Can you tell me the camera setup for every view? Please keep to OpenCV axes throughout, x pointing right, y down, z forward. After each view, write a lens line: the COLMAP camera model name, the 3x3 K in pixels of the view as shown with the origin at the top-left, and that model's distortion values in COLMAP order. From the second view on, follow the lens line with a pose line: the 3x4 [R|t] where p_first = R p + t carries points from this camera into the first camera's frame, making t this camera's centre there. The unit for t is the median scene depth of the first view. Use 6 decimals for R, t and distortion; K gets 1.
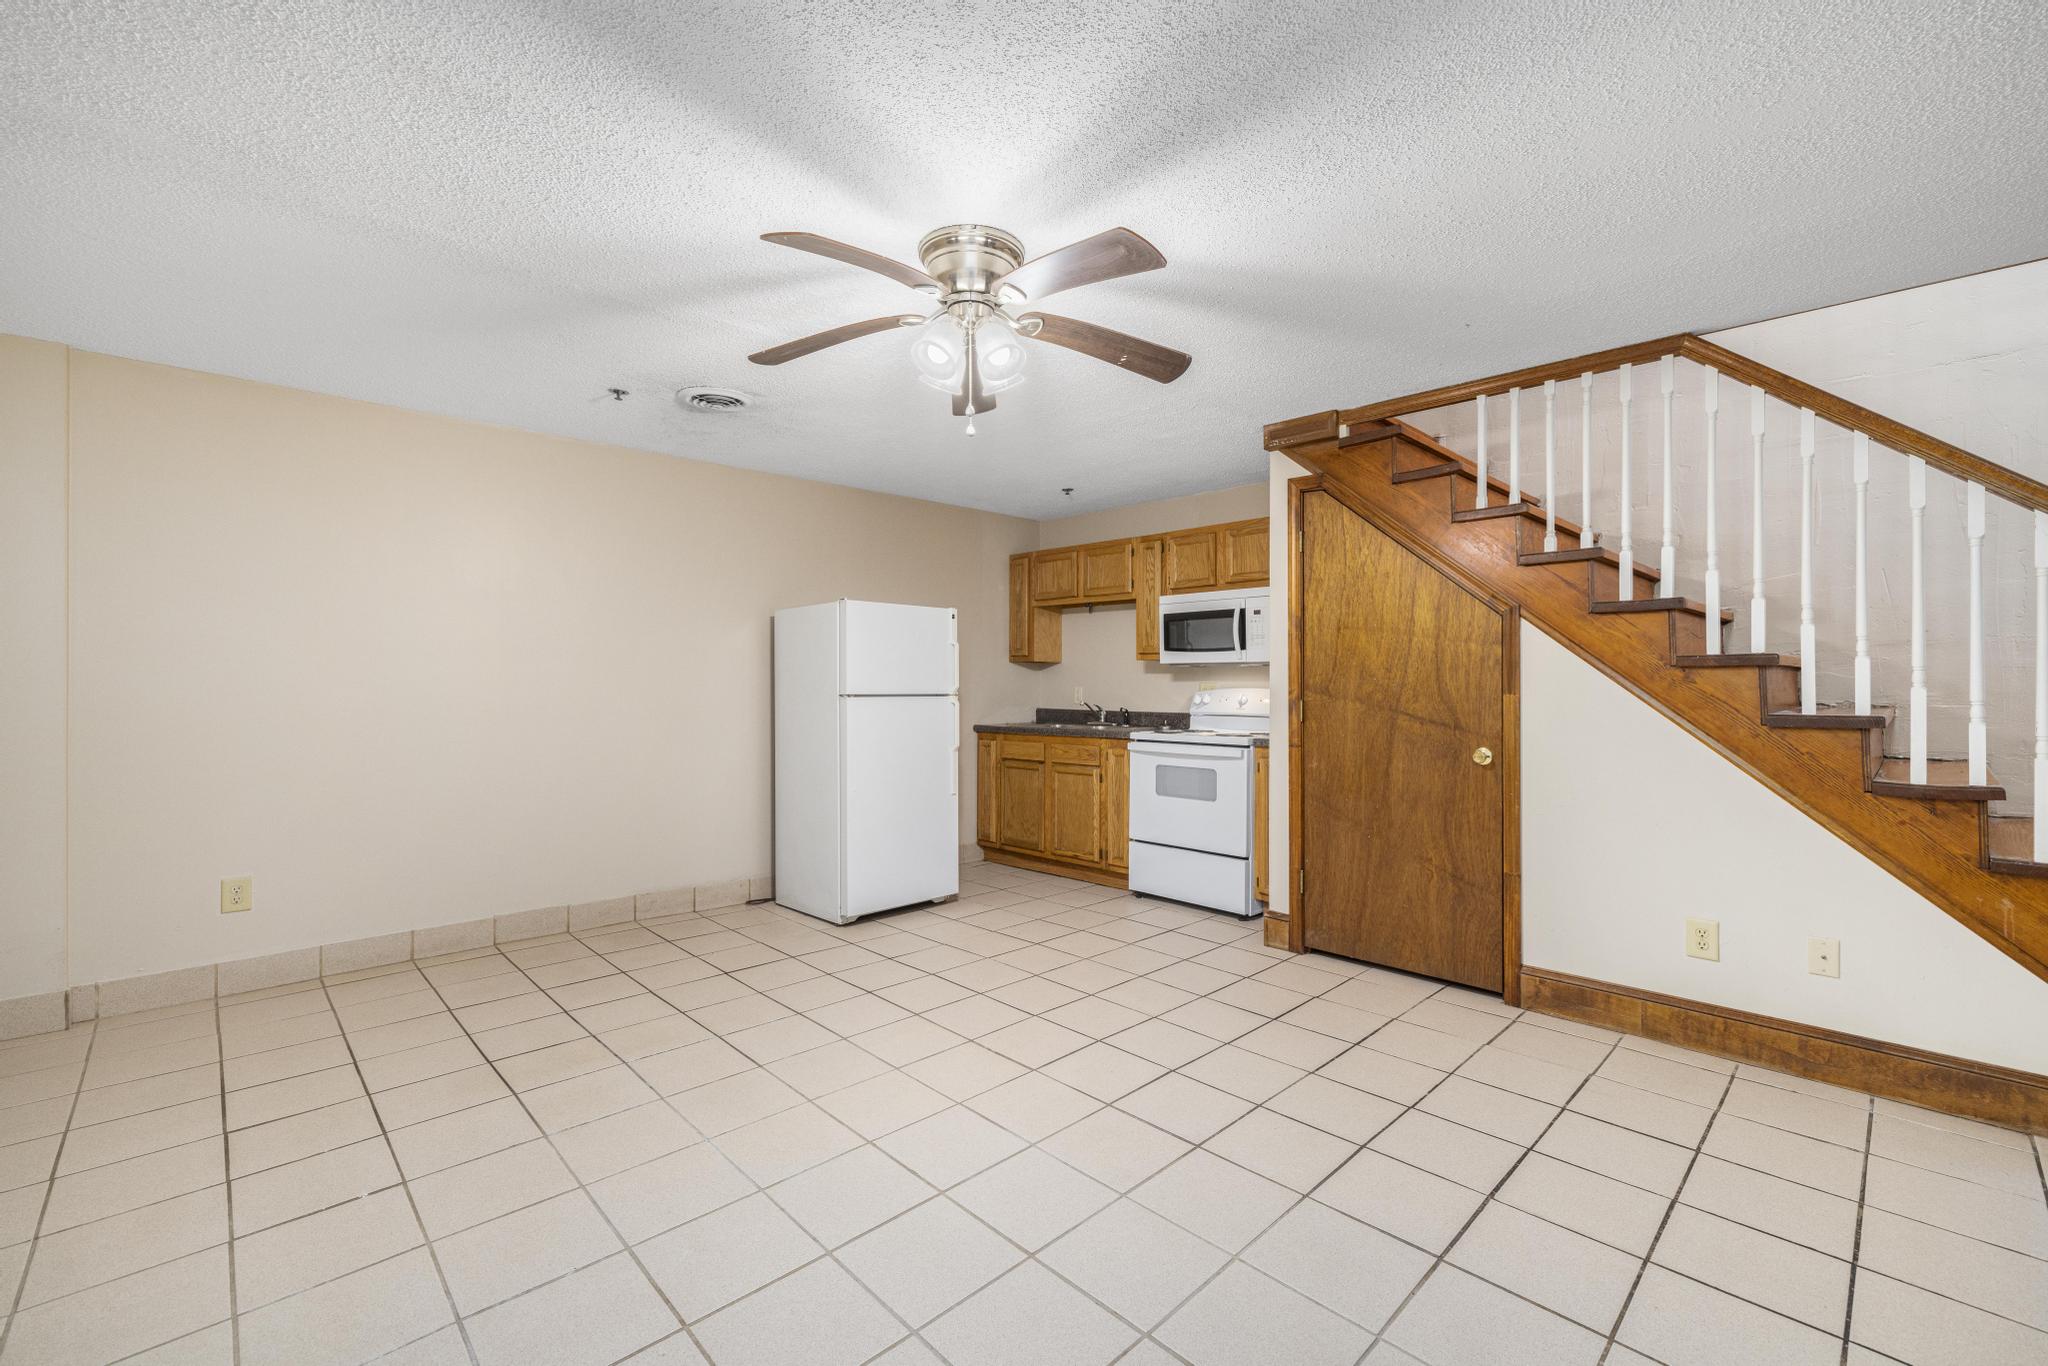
lens RADIAL K [[865.9, 0, 1037.0], [0, 865.9, 683.7], [0, 0, 1]] dist [0.001425, 0.000953]
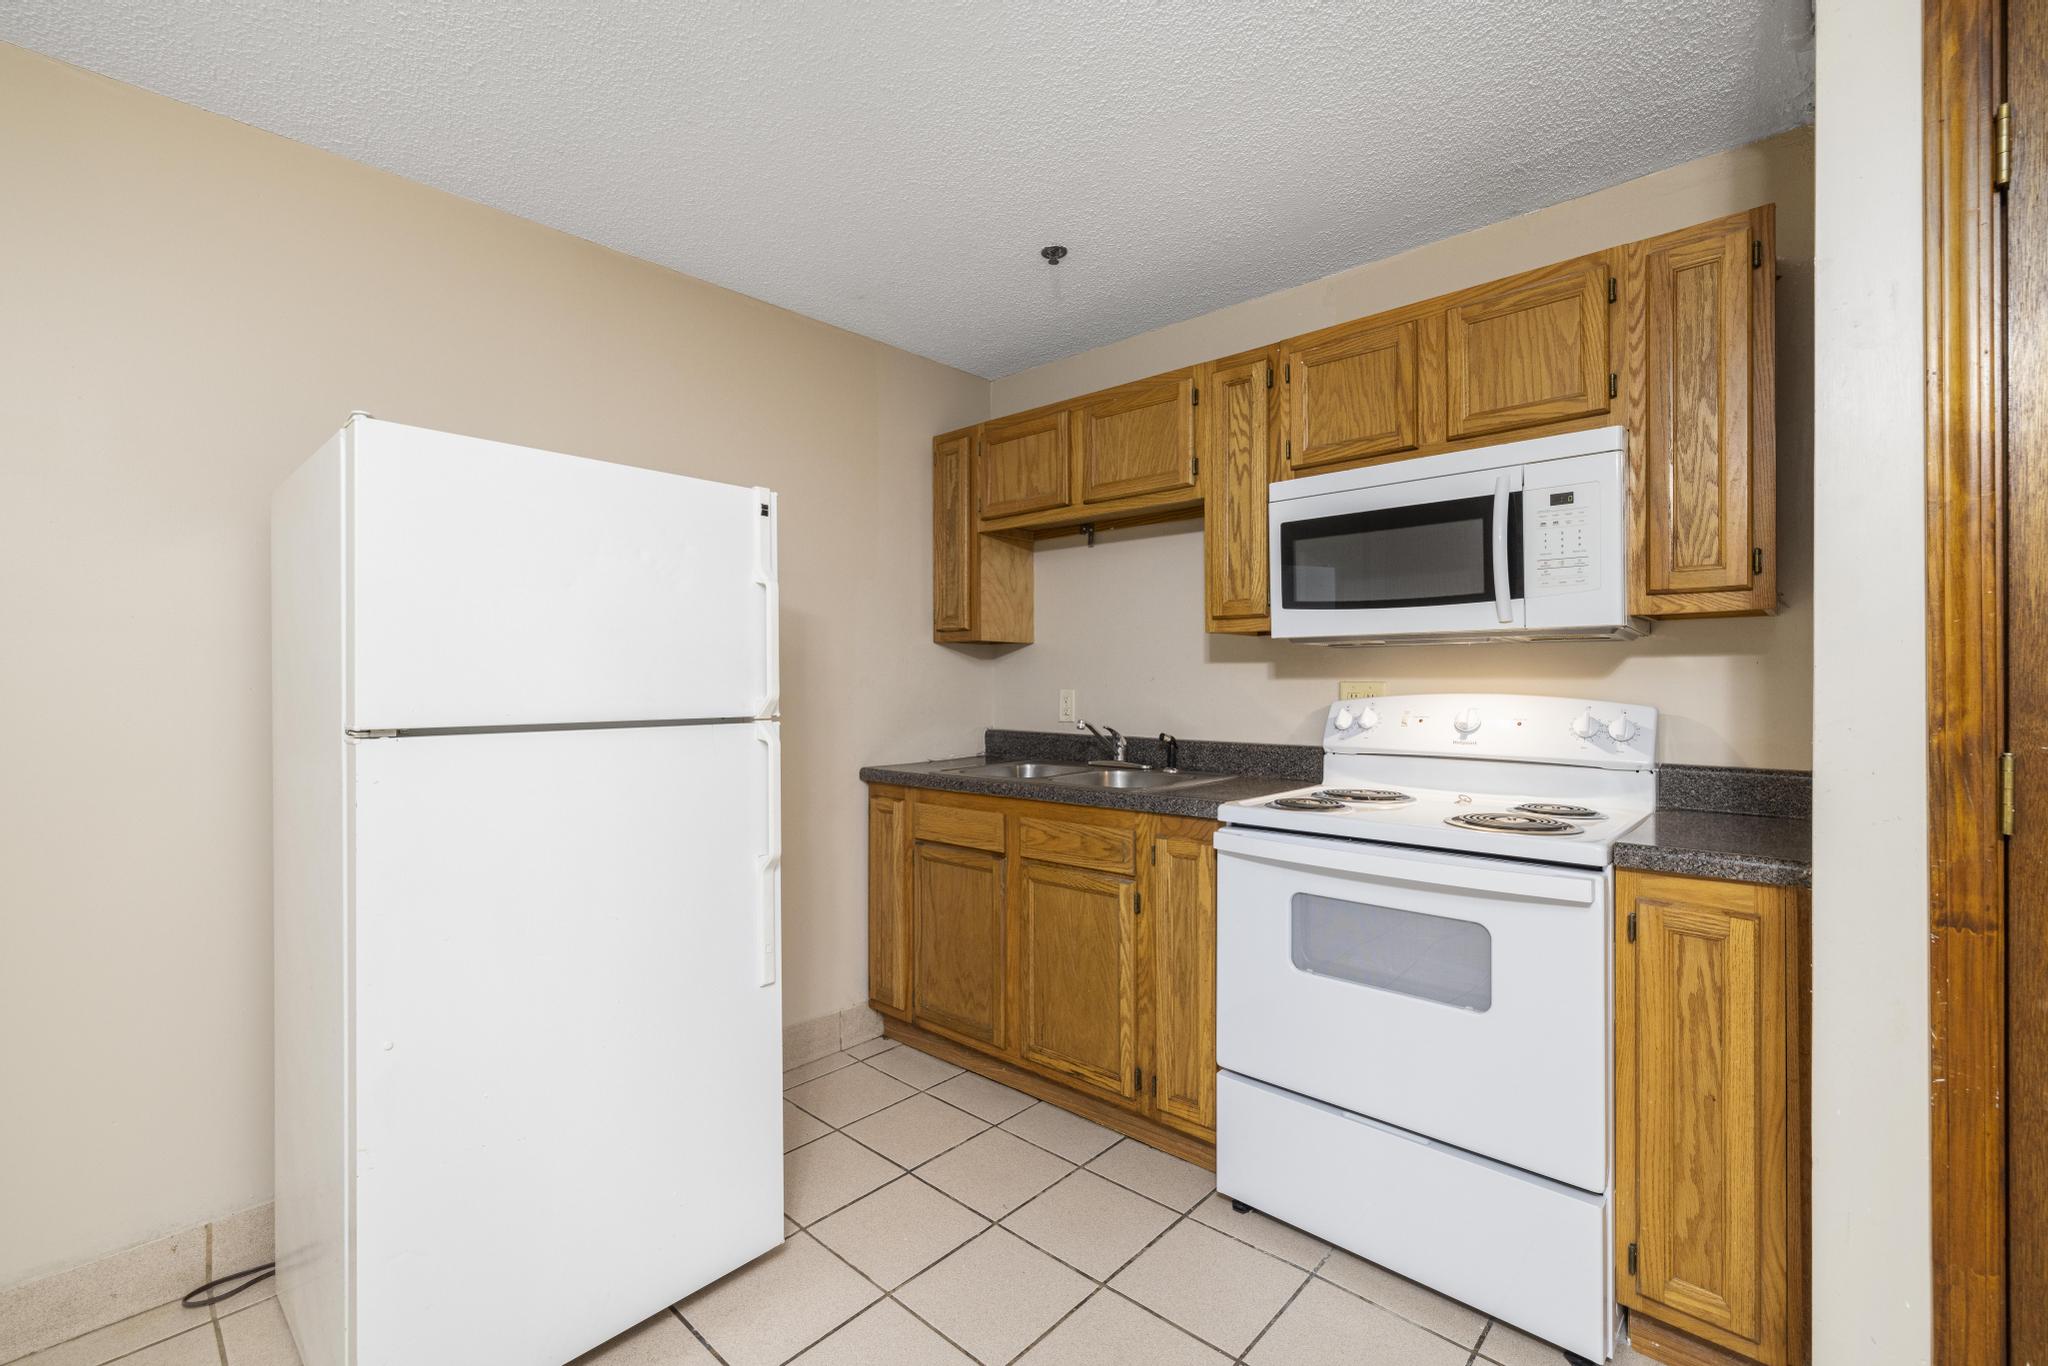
lens RADIAL K [[865.9, 0, 1031.0], [0, 865.9, 678.2], [0, 0, 1]] dist [0.001425, 0.000953]
pose [[0.998548, -0.005389, 0.053608, -0.001672], [0.005391, 0.999985, 0.000114, -0.003696], [-0.053607, 0.000175, 0.998562, 0.553729]]
